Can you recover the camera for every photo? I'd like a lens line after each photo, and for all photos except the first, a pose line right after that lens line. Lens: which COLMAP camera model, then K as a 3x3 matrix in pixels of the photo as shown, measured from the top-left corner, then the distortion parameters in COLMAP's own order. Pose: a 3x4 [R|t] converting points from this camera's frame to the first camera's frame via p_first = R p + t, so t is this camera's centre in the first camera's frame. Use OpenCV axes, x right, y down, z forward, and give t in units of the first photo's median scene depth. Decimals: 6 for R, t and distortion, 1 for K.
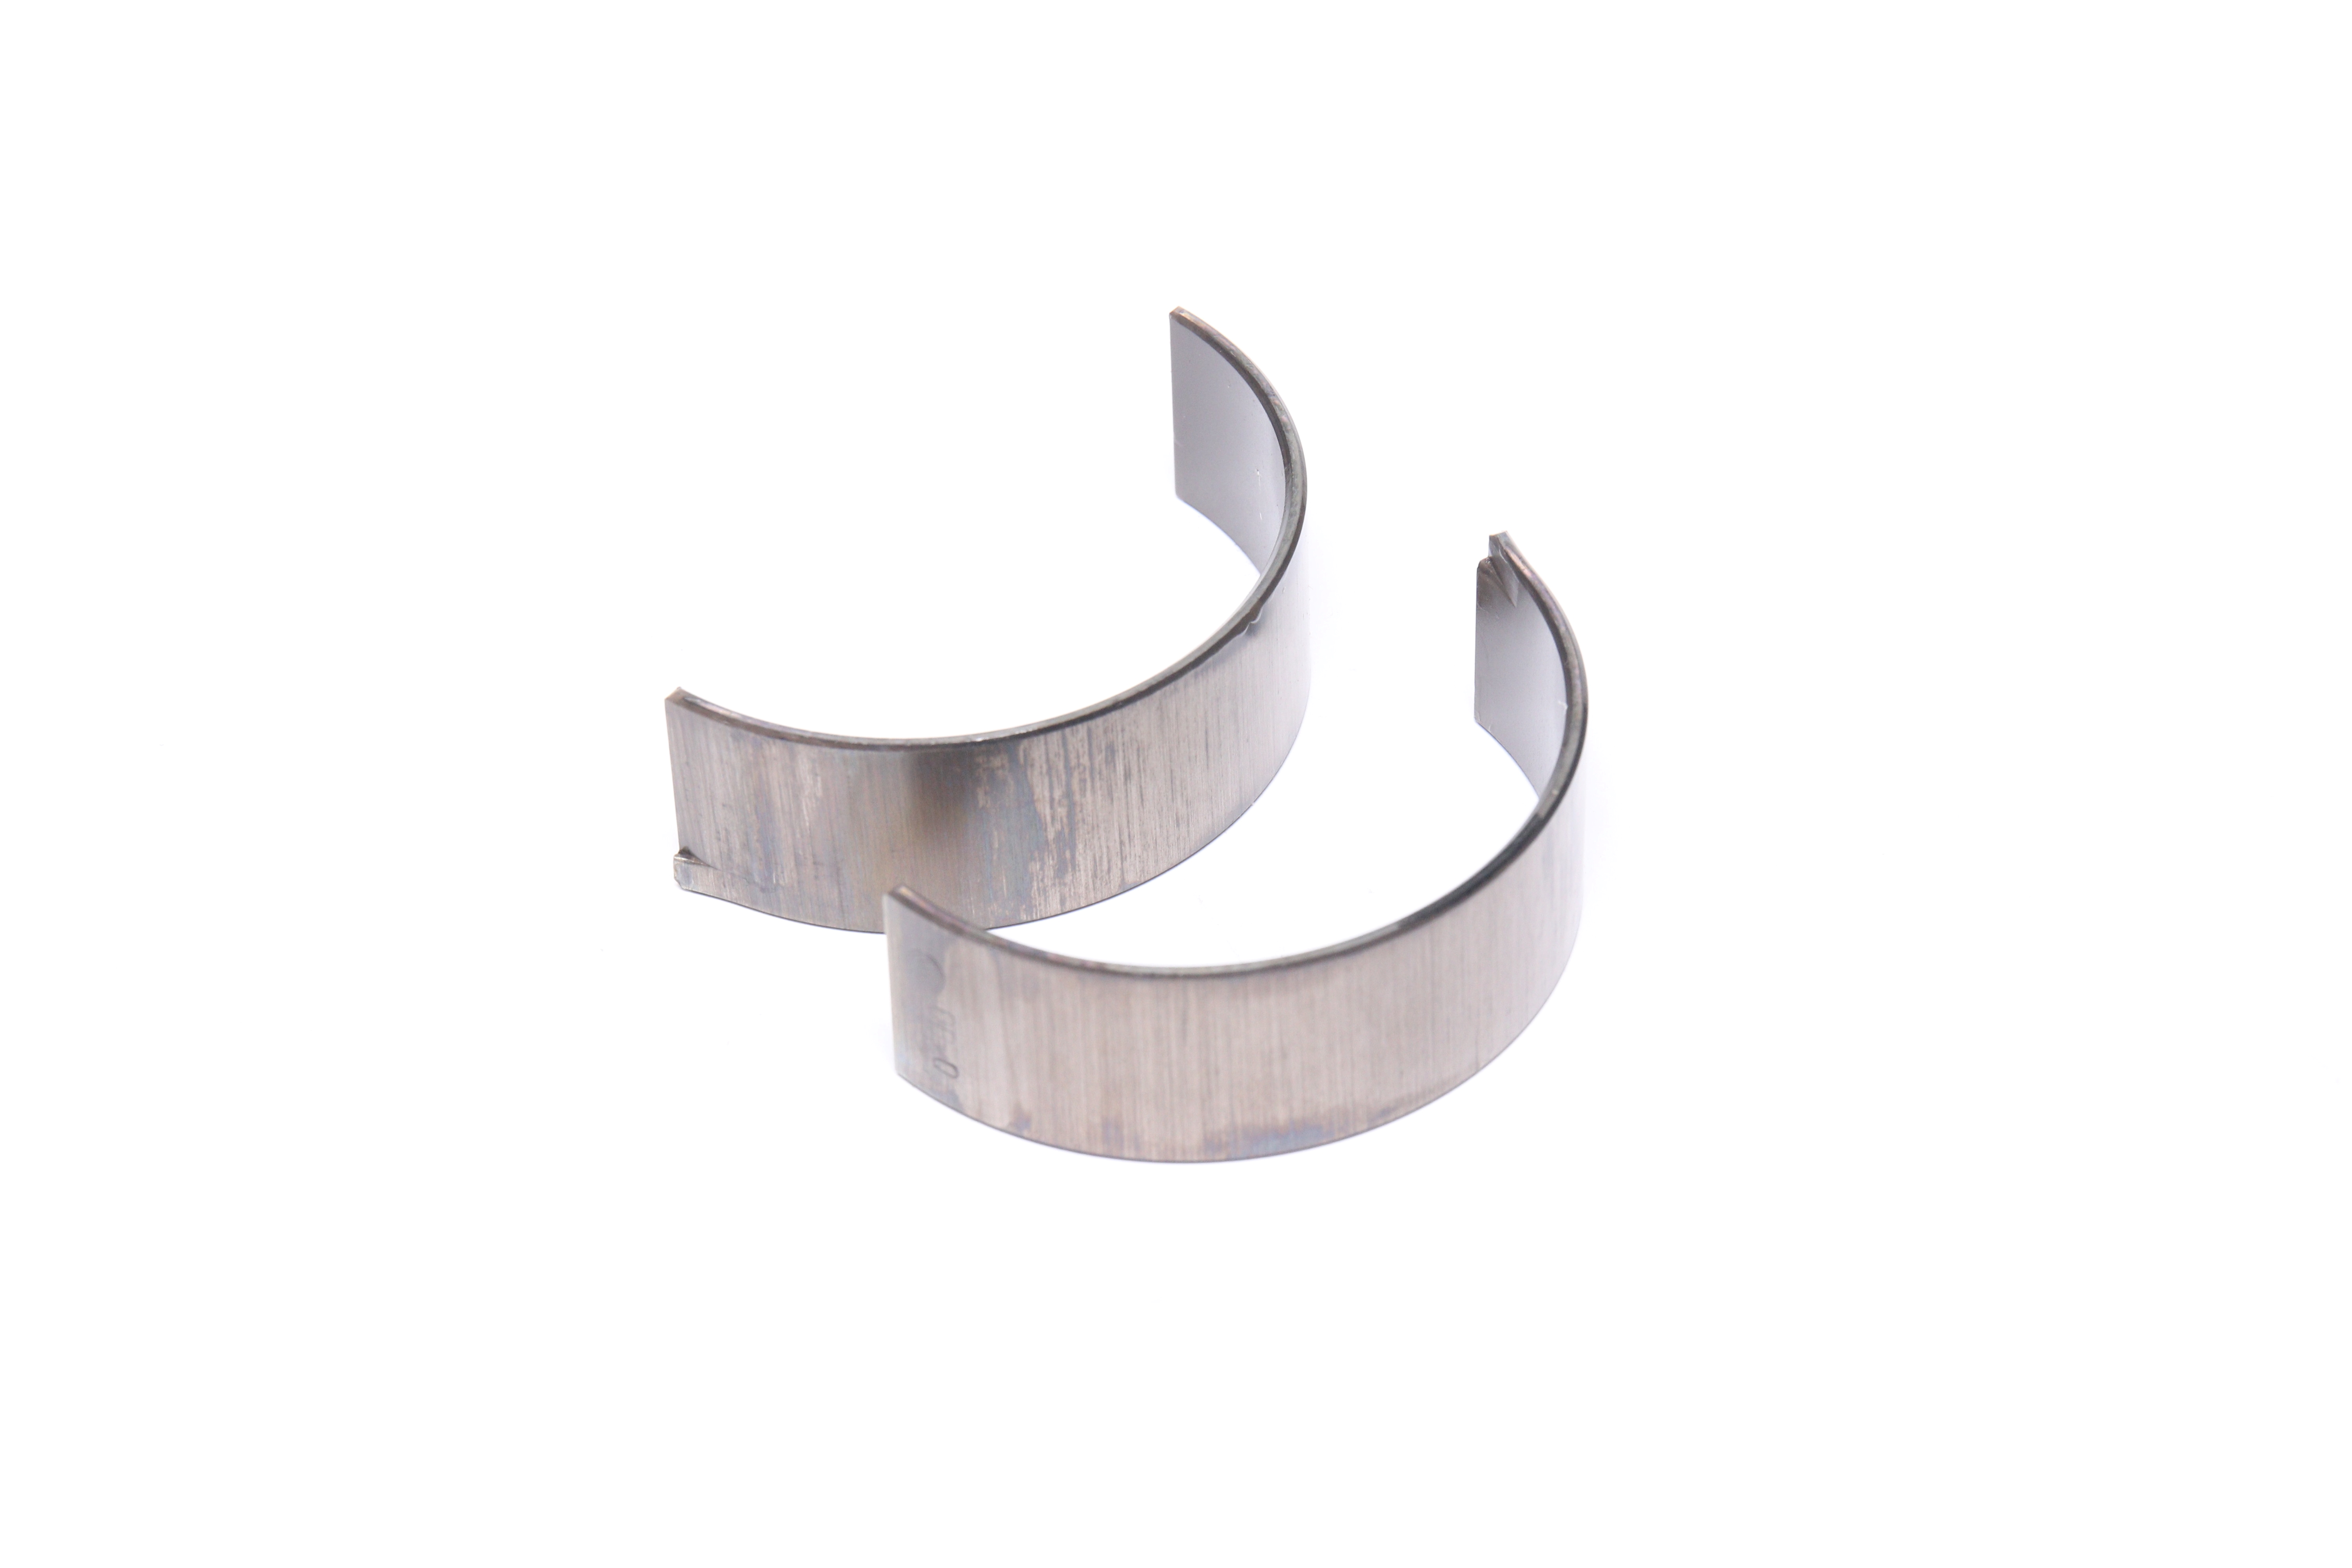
lens RADIAL K [[7638.6, 0, 1176.2], [0, 7638.6, 784.0], [0, 0, 1]] dist [0.022216, 0.000000]
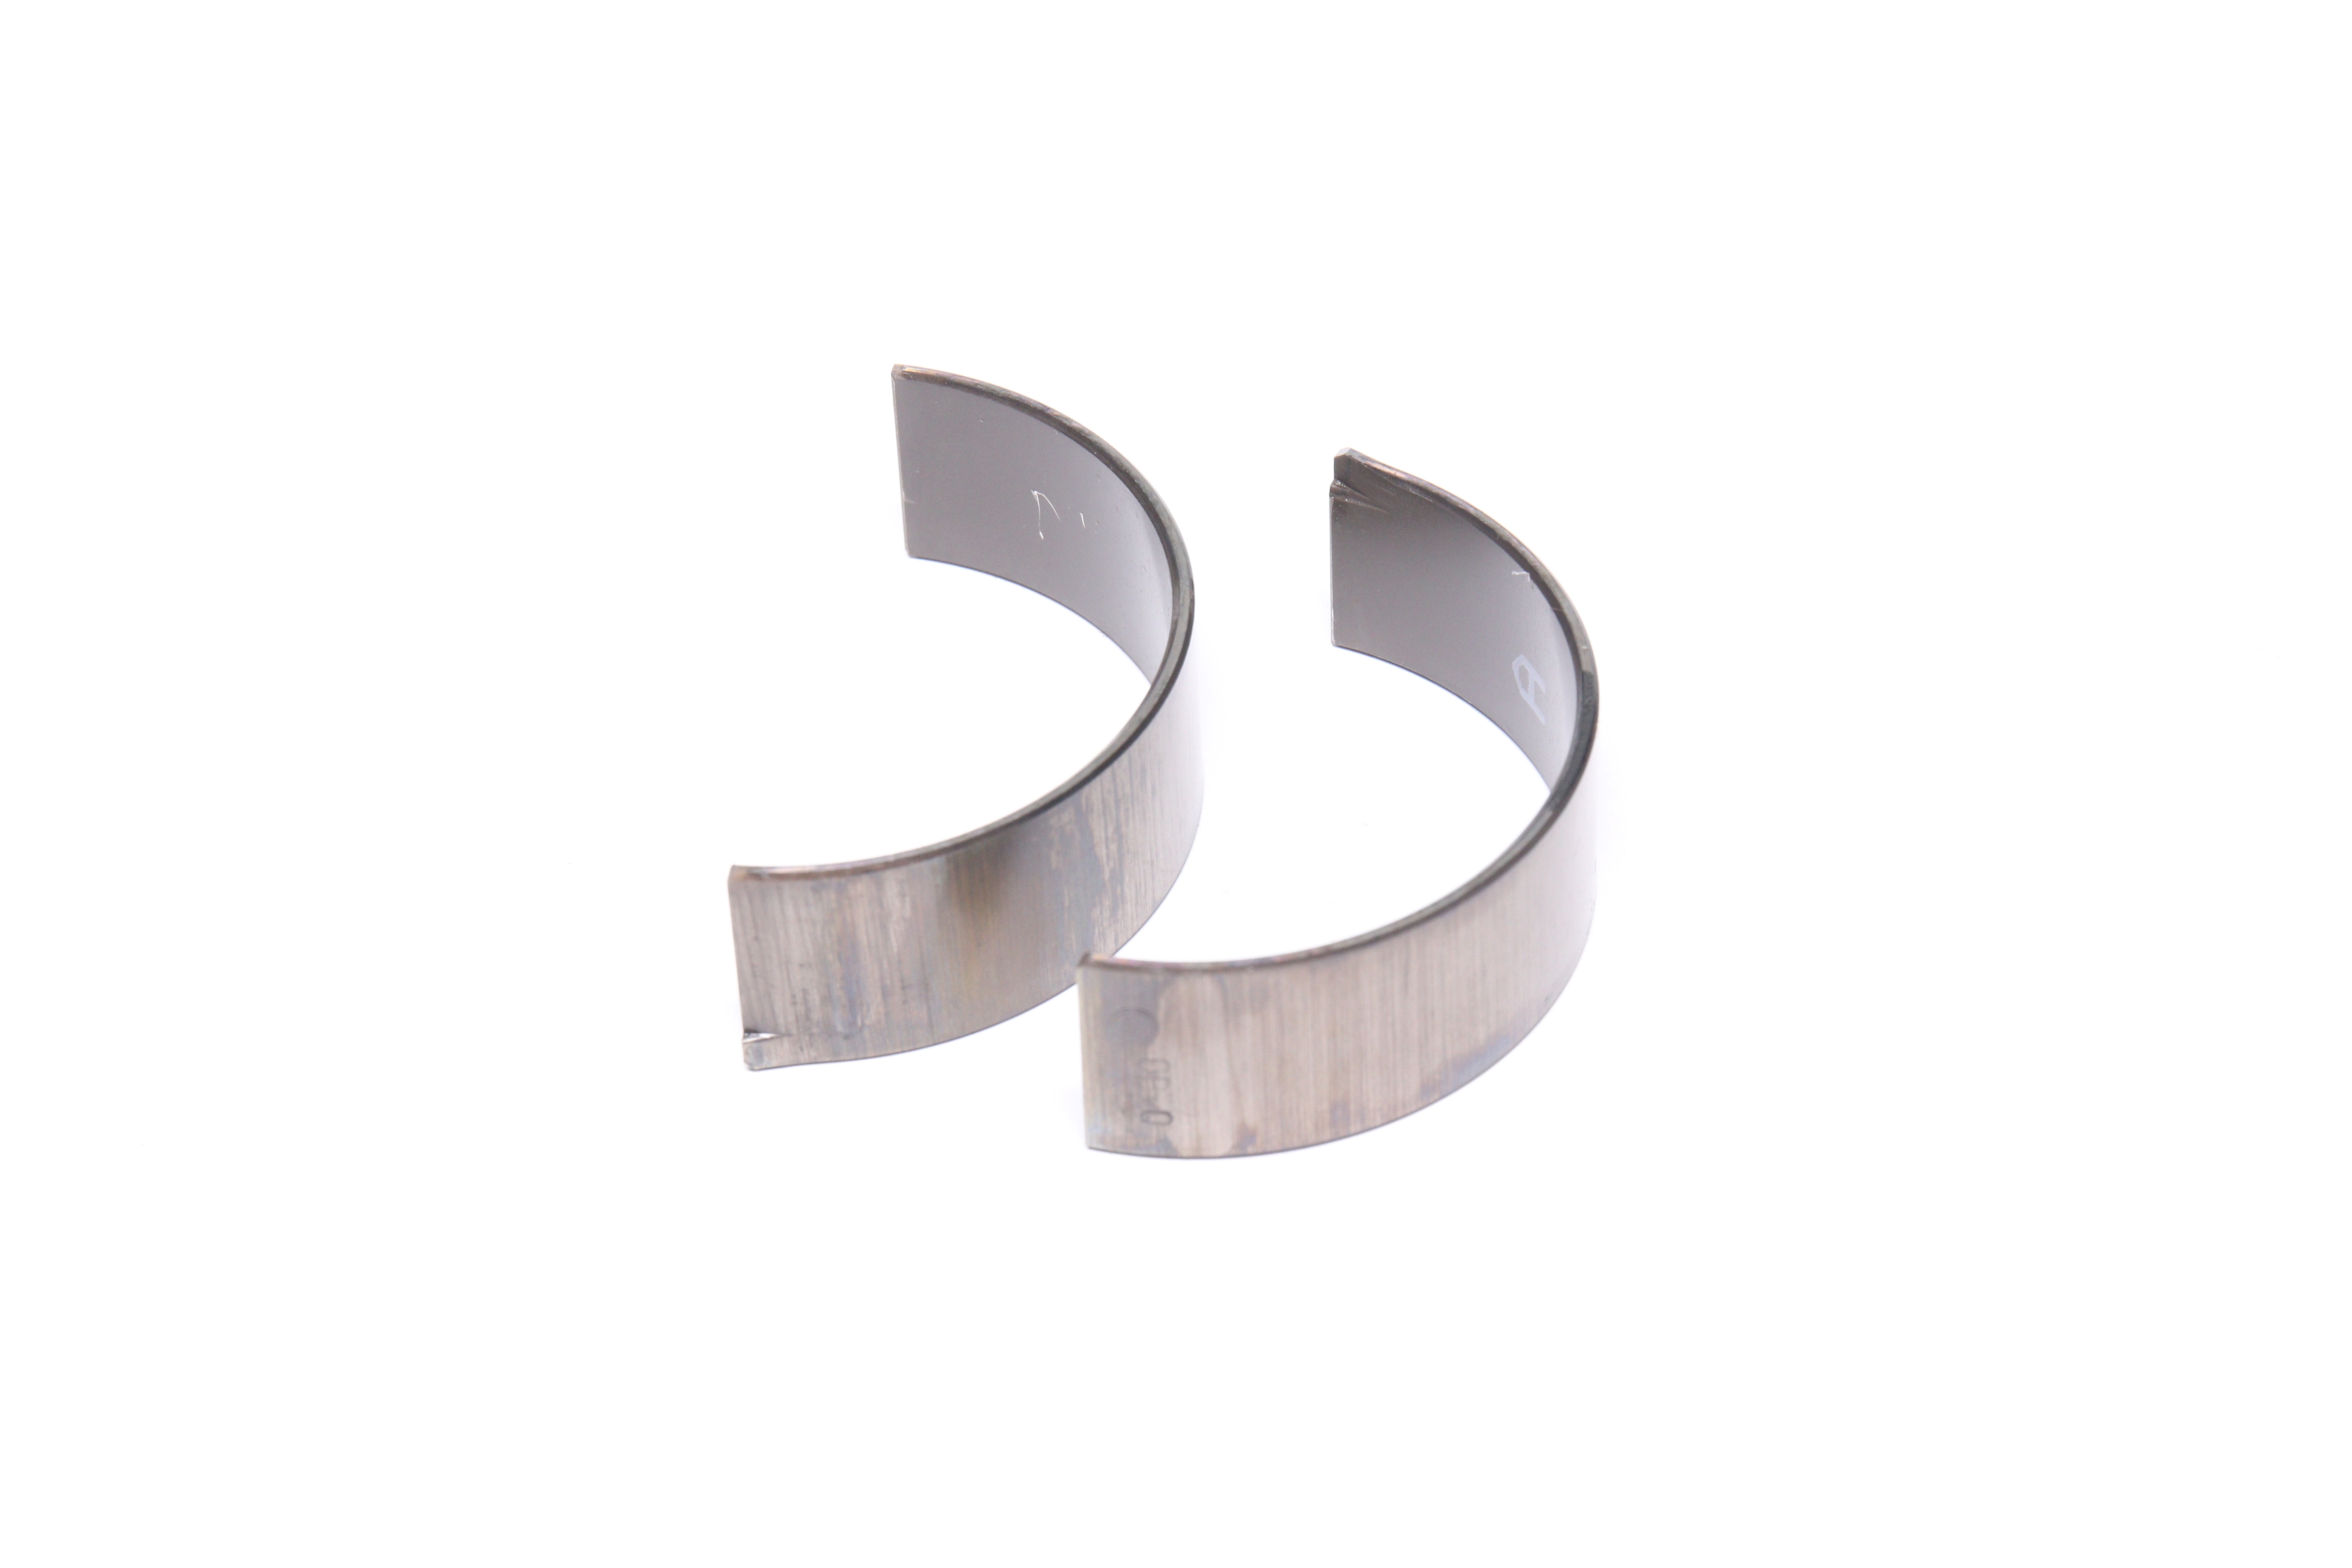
lens RADIAL K [[7638.6, 0, 1176.2], [0, 7638.6, 784.0], [0, 0, 1]] dist [0.022216, 0.000000]
pose [[0.835285, -0.340060, 0.432041, -0.442922], [0.348720, 0.935182, 0.061887, -0.064023], [-0.425082, 0.098968, 0.899728, 0.103343]]
